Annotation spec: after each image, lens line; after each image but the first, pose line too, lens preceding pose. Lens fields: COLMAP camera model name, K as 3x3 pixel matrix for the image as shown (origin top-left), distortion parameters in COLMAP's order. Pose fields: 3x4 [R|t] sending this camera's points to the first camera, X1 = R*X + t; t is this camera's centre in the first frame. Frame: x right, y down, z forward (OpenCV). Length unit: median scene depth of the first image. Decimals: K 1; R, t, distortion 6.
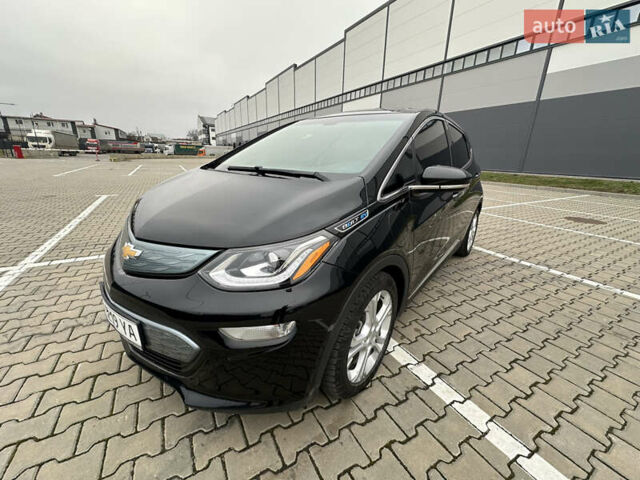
lens RADIAL K [[262.6, 0, 320.1], [0, 262.6, 240.8], [0, 0, 1]] dist [-0.003105, 0.000135]
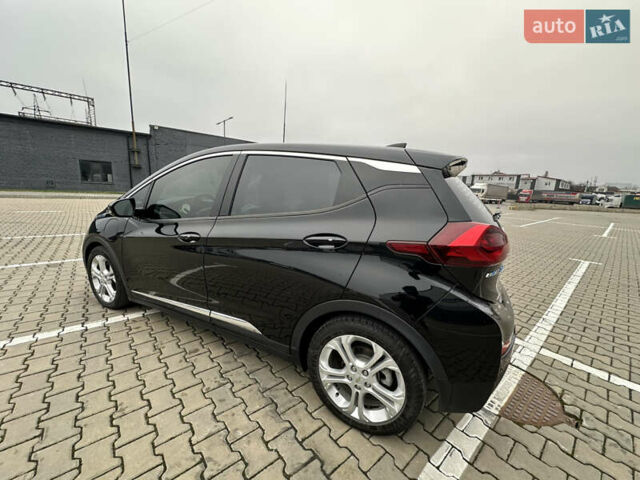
lens RADIAL K [[261.8, 0, 319.4], [0, 261.8, 240.8], [0, 0, 1]] dist [-0.003104, -0.000159]
pose [[0.188106, 0.173332, -0.966733, 1.180905], [-0.342257, 0.934173, 0.100898, -0.327536], [0.920585, 0.311892, 0.235048, 0.982289]]
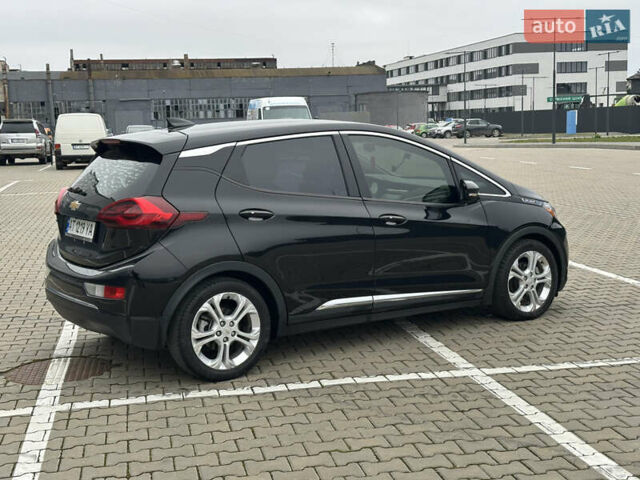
lens RADIAL K [[880.9, 0, 324.0], [0, 880.9, 240.9], [0, 0, 1]] dist [0.157940, -0.166872]
pose [[-0.953787, -0.044281, 0.297203, -0.606393], [0.089980, 0.901606, 0.423096, -1.238180], [-0.286695, 0.430286, -0.855955, 3.281794]]
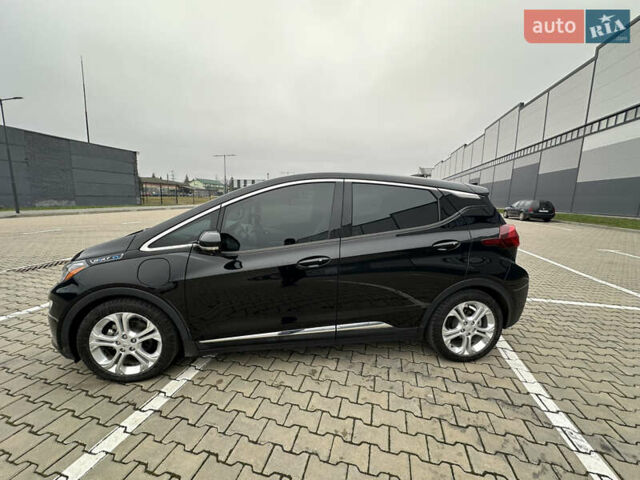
lens RADIAL K [[261.8, 0, 319.4], [0, 261.8, 240.8], [0, 0, 1]] dist [-0.003104, -0.000159]
pose [[0.716902, 0.099106, -0.690094, 0.939767], [-0.213508, 0.973494, -0.081997, -0.143164], [0.663676, 0.206125, 0.719060, 0.289267]]
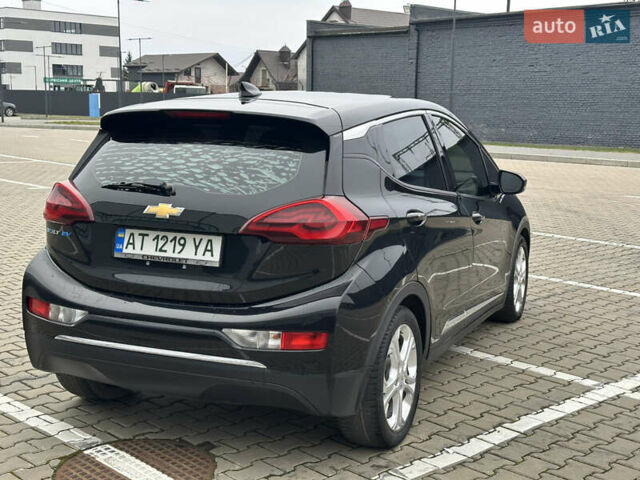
lens RADIAL K [[880.9, 0, 324.0], [0, 880.9, 240.9], [0, 0, 1]] dist [0.157940, -0.166872]
pose [[-0.964372, -0.006467, -0.264473, 0.760365], [-0.123814, 0.894490, 0.429601, -1.041050], [0.233790, 0.447041, -0.863422, 2.845864]]
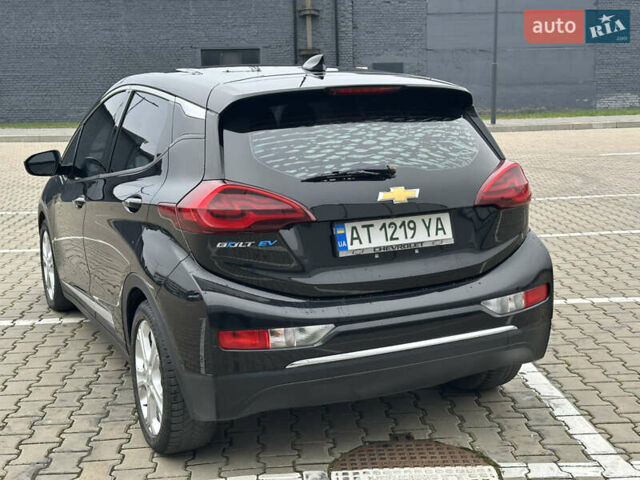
lens RADIAL K [[880.9, 0, 324.0], [0, 880.9, 240.9], [0, 0, 1]] dist [0.157940, -0.166872]
pose [[-0.434231, 0.141706, -0.889586, 1.851466], [-0.269648, 0.921818, 0.278463, -0.716074], [0.859496, 0.360793, -0.362071, 1.945406]]
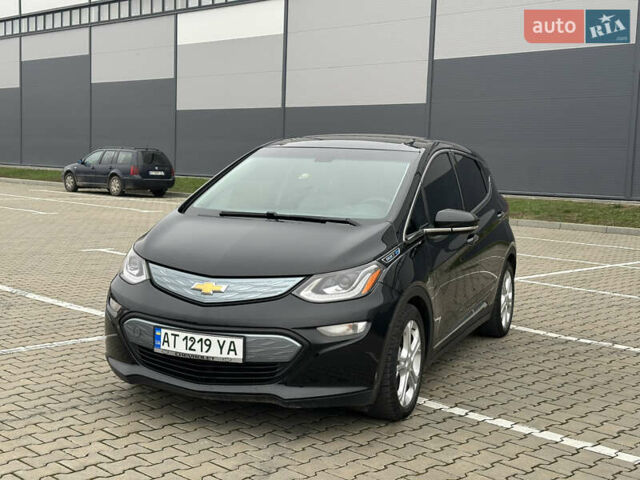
lens RADIAL K [[880.9, 0, 324.0], [0, 880.9, 240.9], [0, 0, 1]] dist [0.157940, -0.166872]
pose [[0.963043, -0.022530, 0.268404, -0.569875], [0.077873, 0.977229, -0.197383, 0.287744], [-0.257845, 0.210989, 0.942868, -1.266577]]
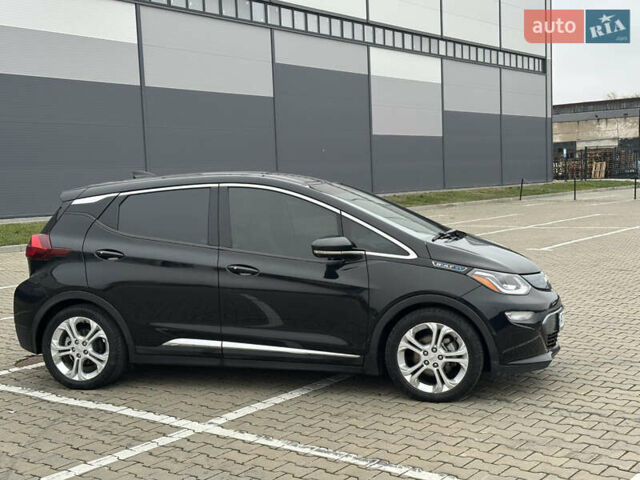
lens RADIAL K [[880.9, 0, 324.0], [0, 880.9, 240.9], [0, 0, 1]] dist [0.157940, -0.166872]
pose [[-0.398399, -0.084984, 0.913267, -2.356075], [0.299658, 0.929001, 0.217169, -0.814892], [-0.866881, 0.360188, -0.344646, 1.816102]]
